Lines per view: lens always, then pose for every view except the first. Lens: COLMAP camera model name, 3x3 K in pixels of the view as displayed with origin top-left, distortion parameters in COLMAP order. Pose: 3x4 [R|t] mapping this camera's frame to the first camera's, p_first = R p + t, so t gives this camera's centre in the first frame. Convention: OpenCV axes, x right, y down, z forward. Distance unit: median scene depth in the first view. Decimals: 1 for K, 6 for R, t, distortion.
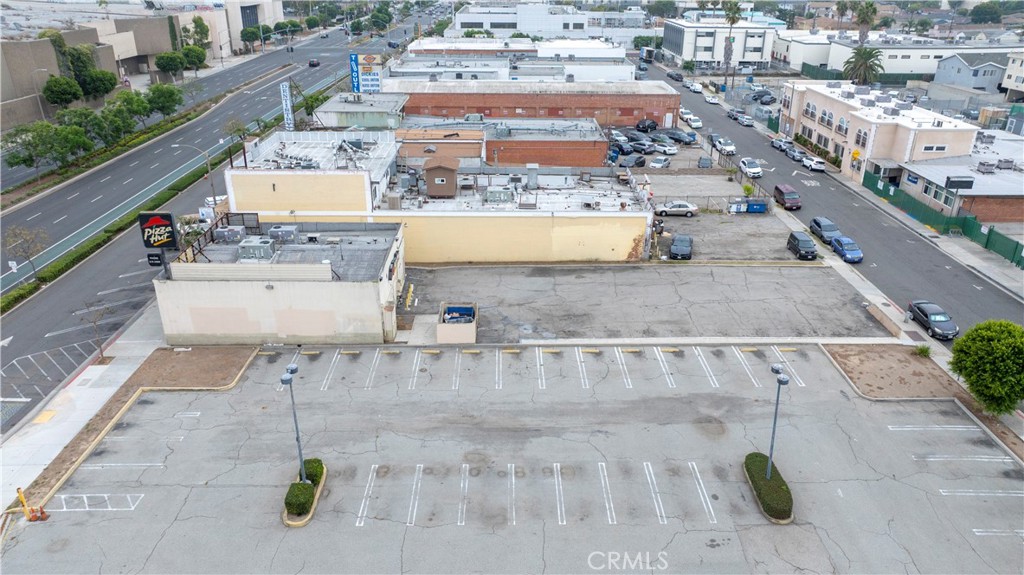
lens RADIAL K [[719.3, 0, 515.0], [0, 719.3, 289.3], [0, 0, 1]] dist [-0.028084, 0.022368]
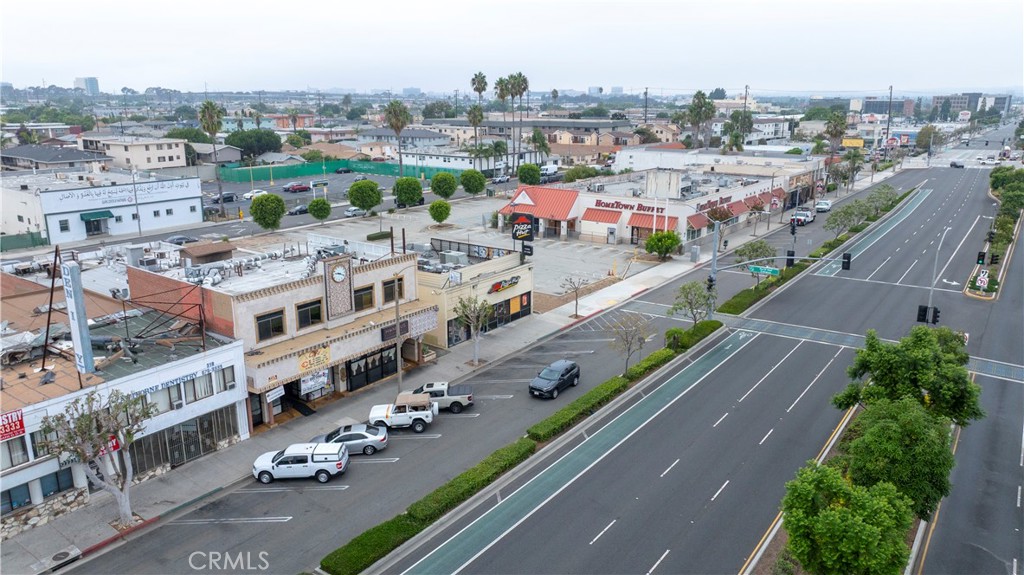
lens RADIAL K [[719.3, 0, 520.0], [0, 719.3, 286.5], [0, 0, 1]] dist [-0.028084, 0.022368]
pose [[-0.803787, -0.161784, 0.572497, -0.584654], [0.234974, 0.797737, 0.555340, -0.339446], [-0.546547, 0.580897, -0.603196, 0.856171]]
